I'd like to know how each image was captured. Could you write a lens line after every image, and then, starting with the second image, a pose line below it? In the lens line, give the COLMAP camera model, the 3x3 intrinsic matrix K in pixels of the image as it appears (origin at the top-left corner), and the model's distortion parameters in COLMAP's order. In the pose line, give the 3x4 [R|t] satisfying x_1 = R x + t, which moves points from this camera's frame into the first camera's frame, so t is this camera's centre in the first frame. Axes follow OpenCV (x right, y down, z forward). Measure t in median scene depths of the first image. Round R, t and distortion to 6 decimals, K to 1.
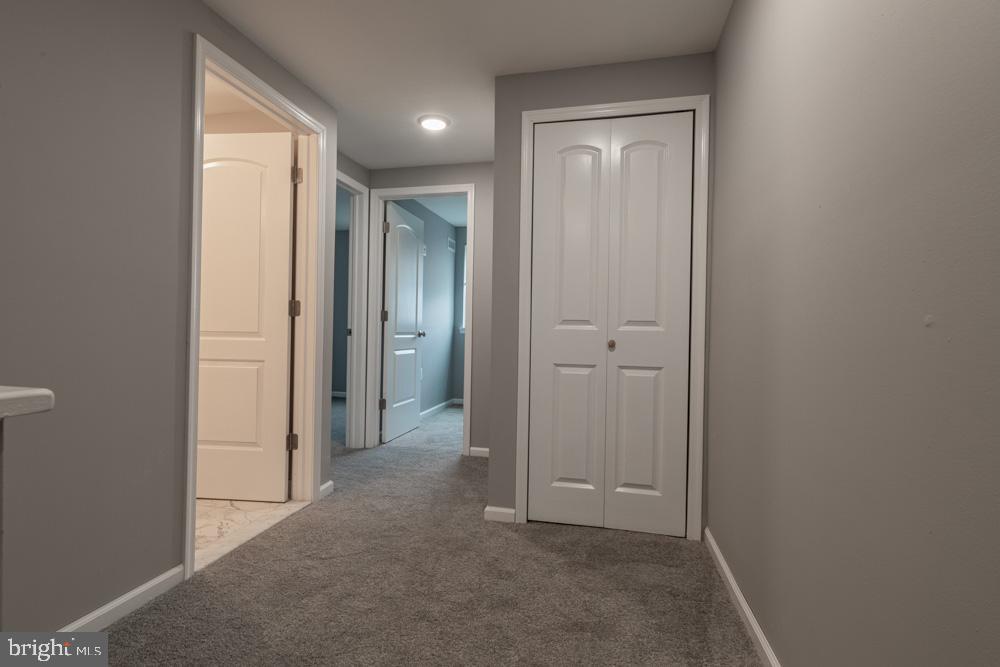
lens RADIAL K [[488.6, 0, 499.4], [0, 488.6, 334.3], [0, 0, 1]] dist [-0.000243, 0.000680]
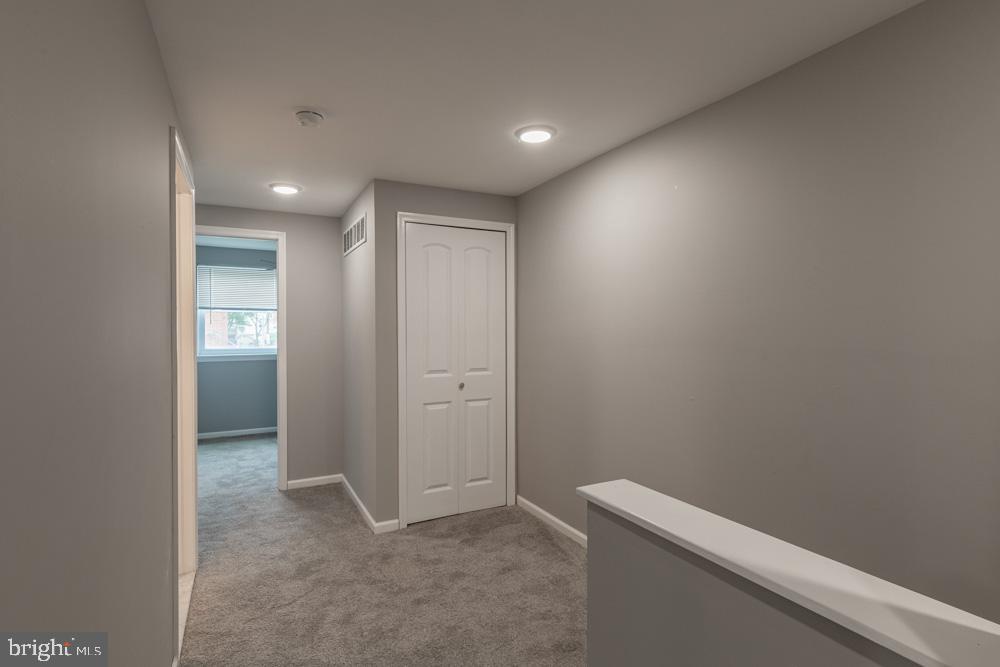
lens RADIAL K [[488.6, 0, 500.0], [0, 488.6, 332.2], [0, 0, 1]] dist [-0.000243, 0.000680]
pose [[0.751847, -0.026419, 0.658808, -0.628877], [0.018744, 0.999650, 0.018695, -0.161935], [-0.659071, -0.001707, 0.752079, -0.156197]]
